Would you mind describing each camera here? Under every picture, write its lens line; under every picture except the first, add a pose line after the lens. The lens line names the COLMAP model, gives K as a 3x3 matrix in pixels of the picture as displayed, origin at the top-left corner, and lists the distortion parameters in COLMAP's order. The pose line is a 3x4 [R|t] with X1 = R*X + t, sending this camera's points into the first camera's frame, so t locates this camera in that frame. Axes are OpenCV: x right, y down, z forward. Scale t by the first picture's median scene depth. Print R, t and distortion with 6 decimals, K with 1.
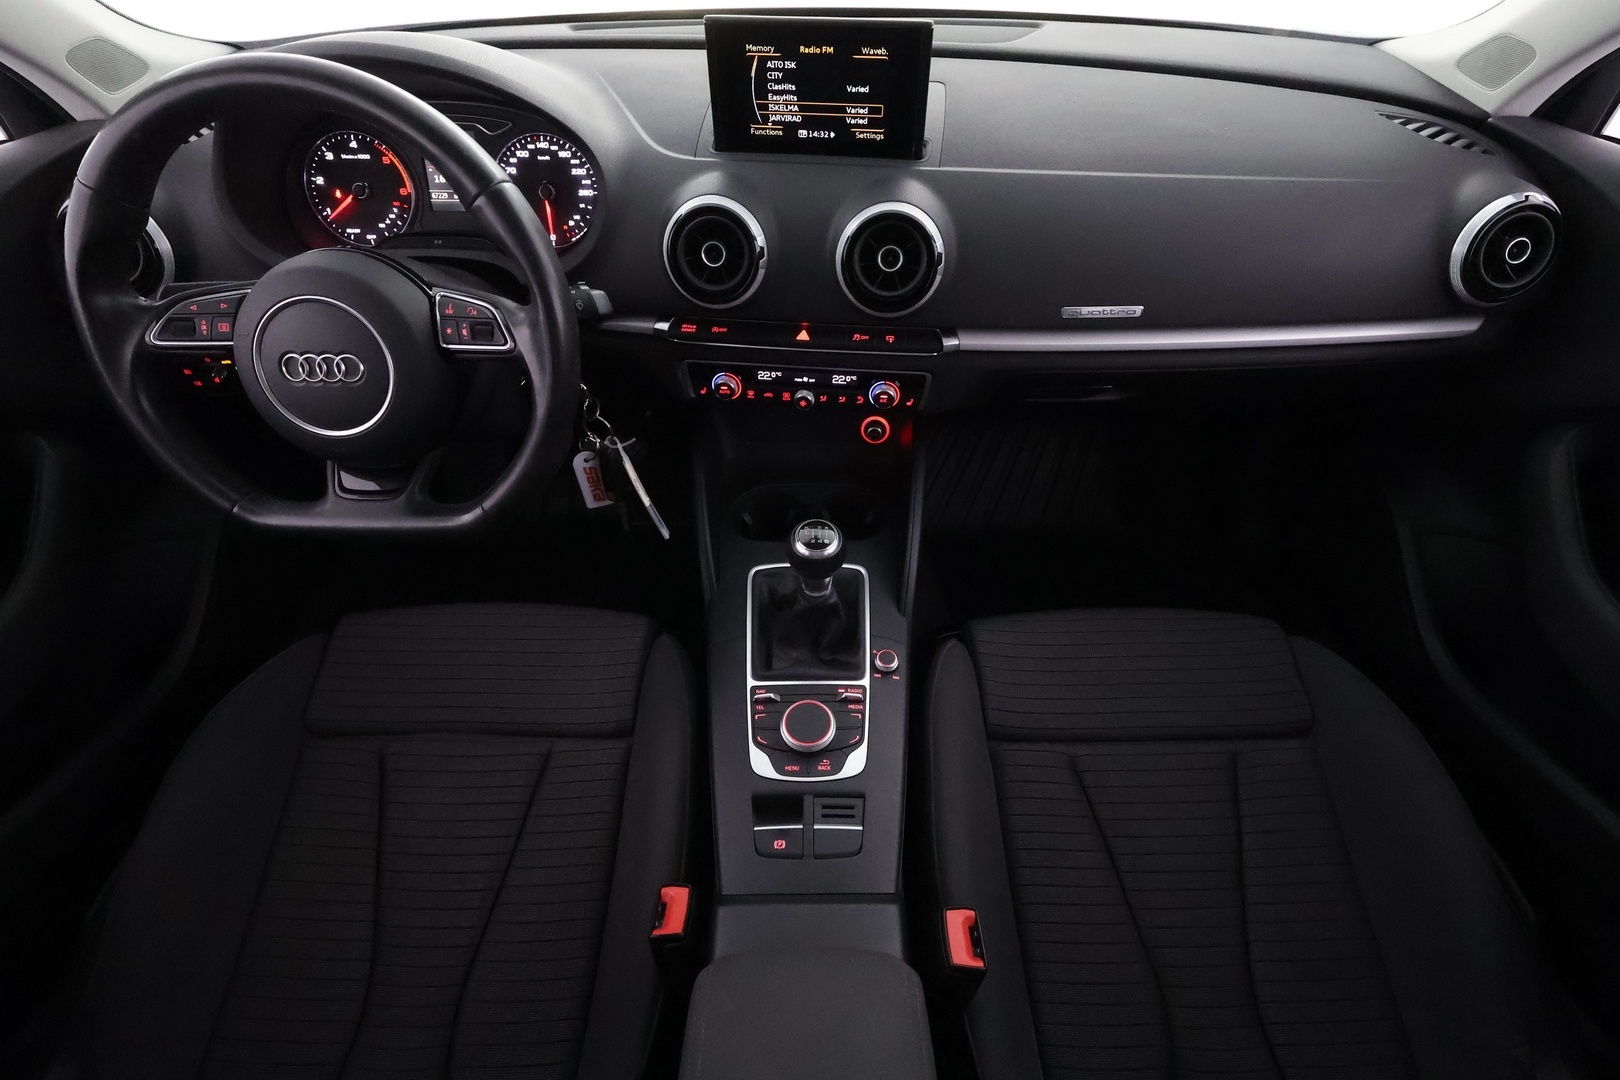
lens RADIAL K [[743.6, 0, 812.6], [0, 743.6, 545.9], [0, 0, 1]] dist [0.001887, 0.001110]
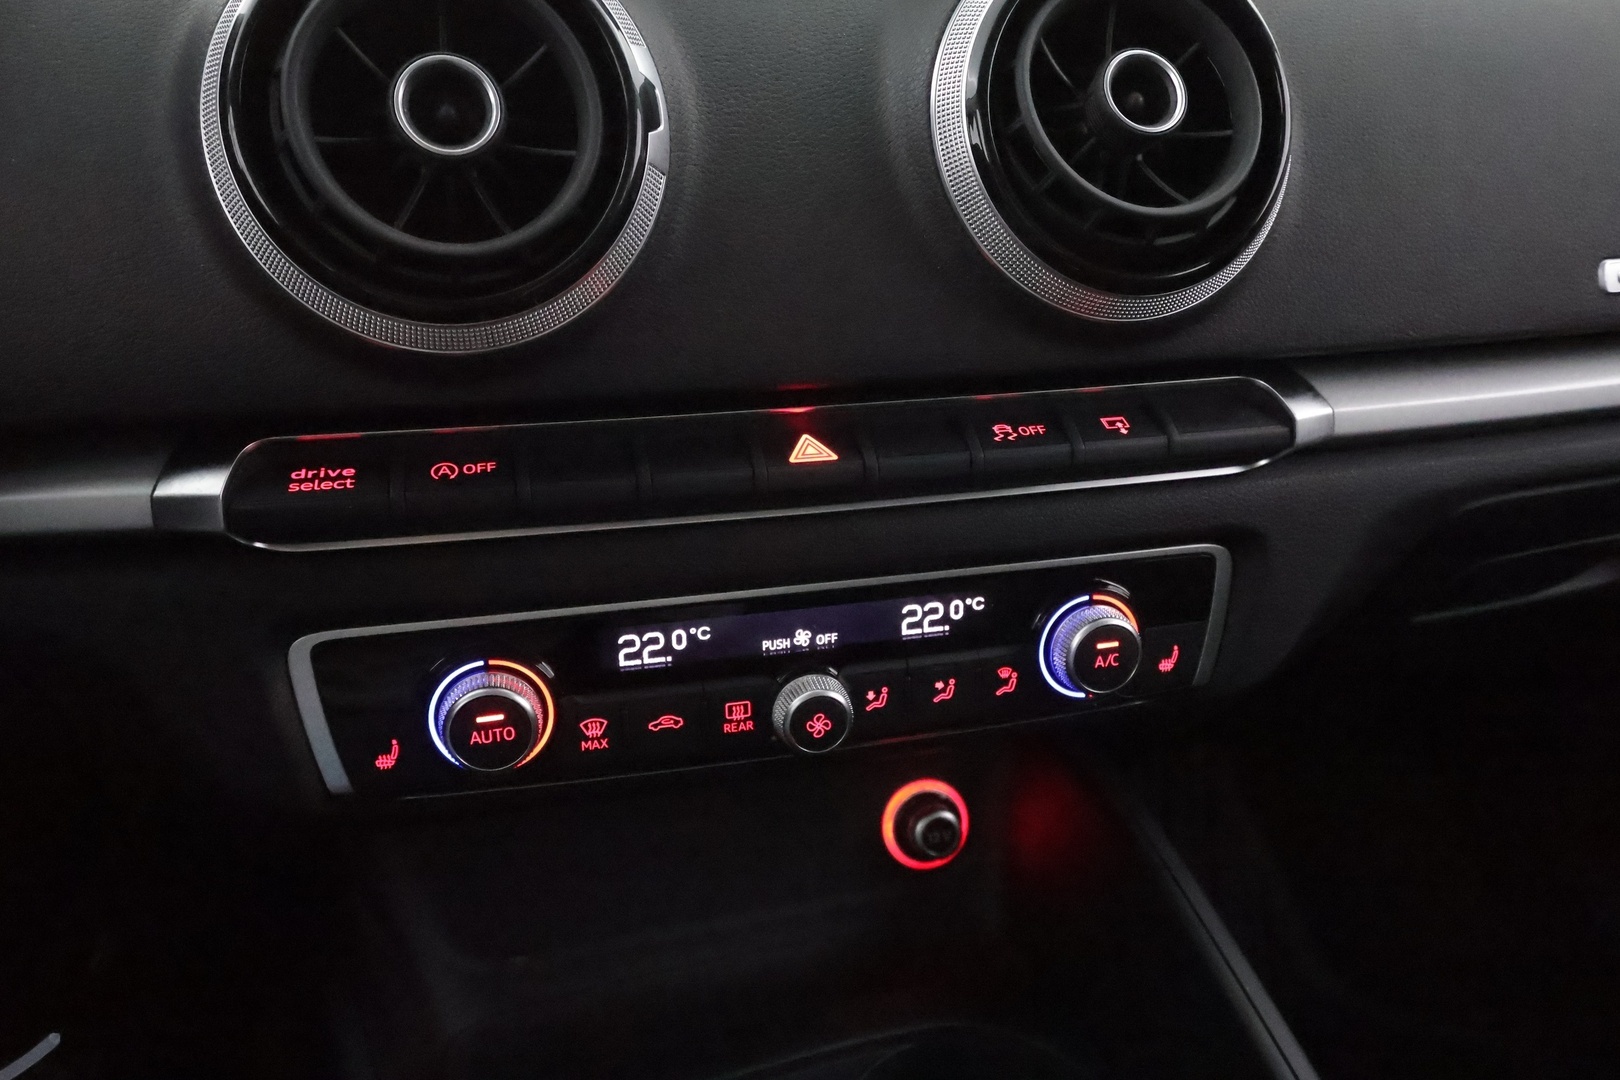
lens RADIAL K [[1290.6, 0, 826.5], [0, 1290.6, 542.9], [0, 0, 1]] dist [-0.004230, -0.008346]
pose [[0.932366, -0.114604, 0.342870, -0.153362], [0.251364, 0.887157, -0.387001, -0.076188], [-0.259828, 0.447011, 0.855962, 0.596020]]
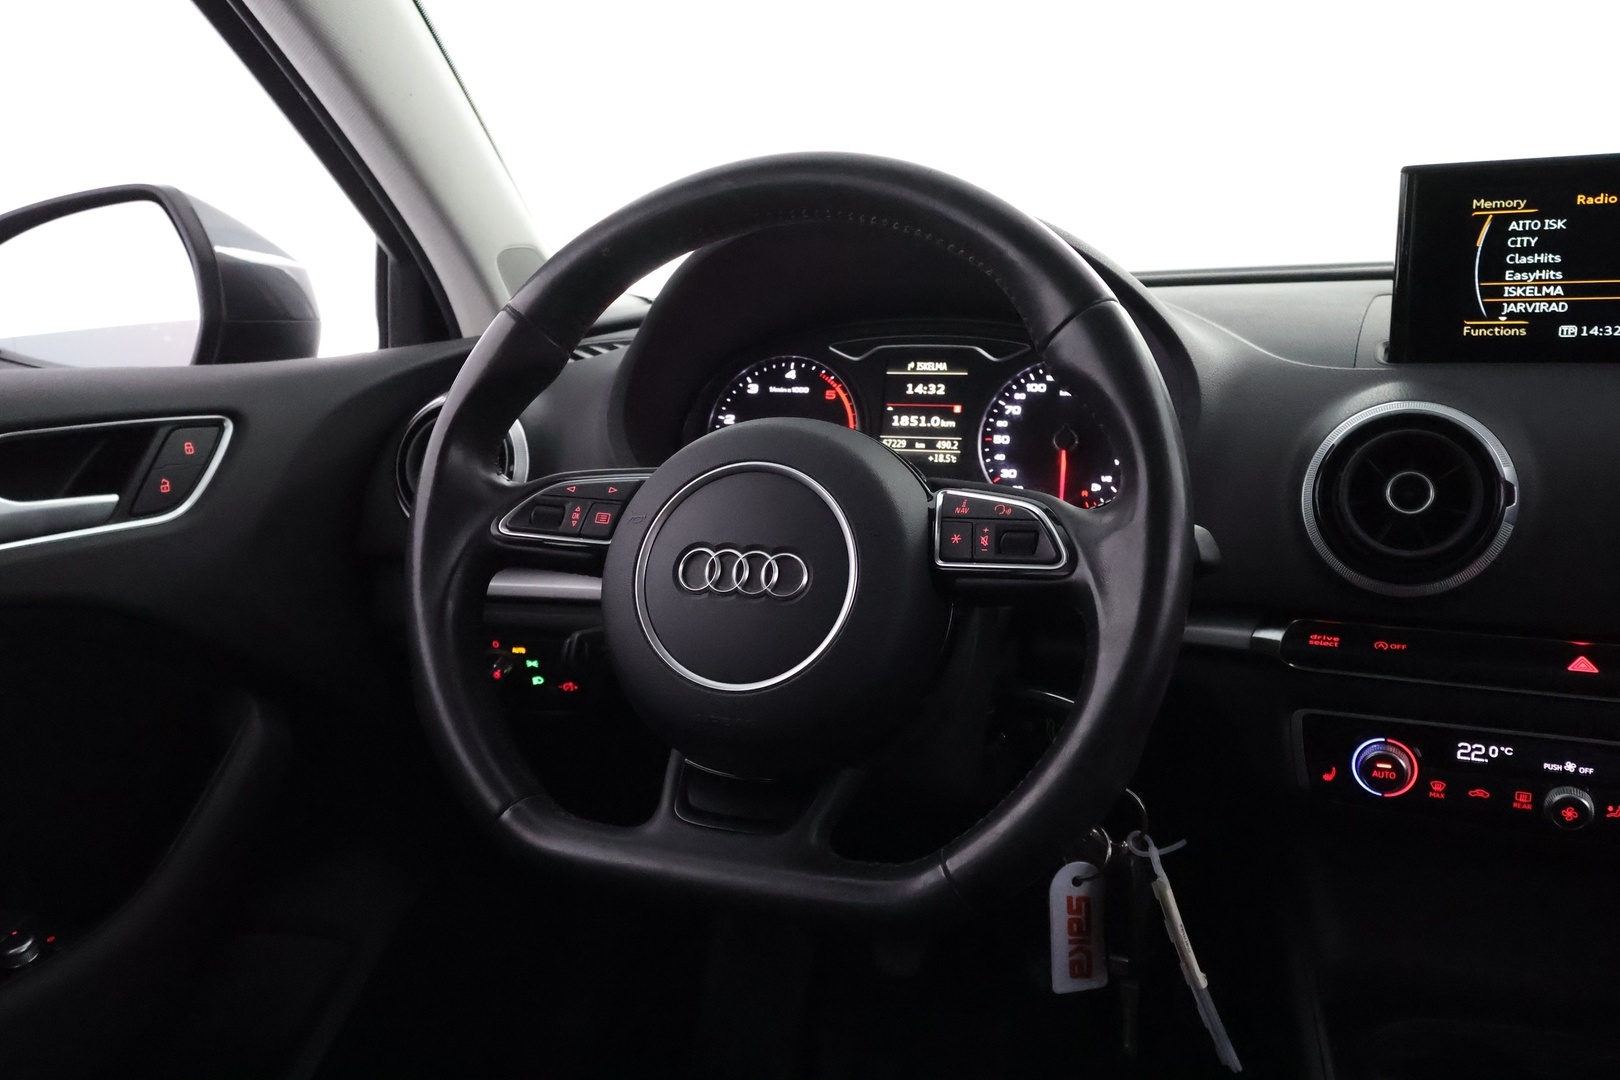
lens RADIAL K [[1273.9, 0, 813.1], [0, 1273.9, 543.1], [0, 0, 1]] dist [-0.005763, 0.006609]
pose [[0.945033, 0.043078, -0.324125, -0.208972], [-0.209787, 0.840236, -0.499993, 0.163017], [0.250803, 0.540507, 0.803088, 0.151294]]
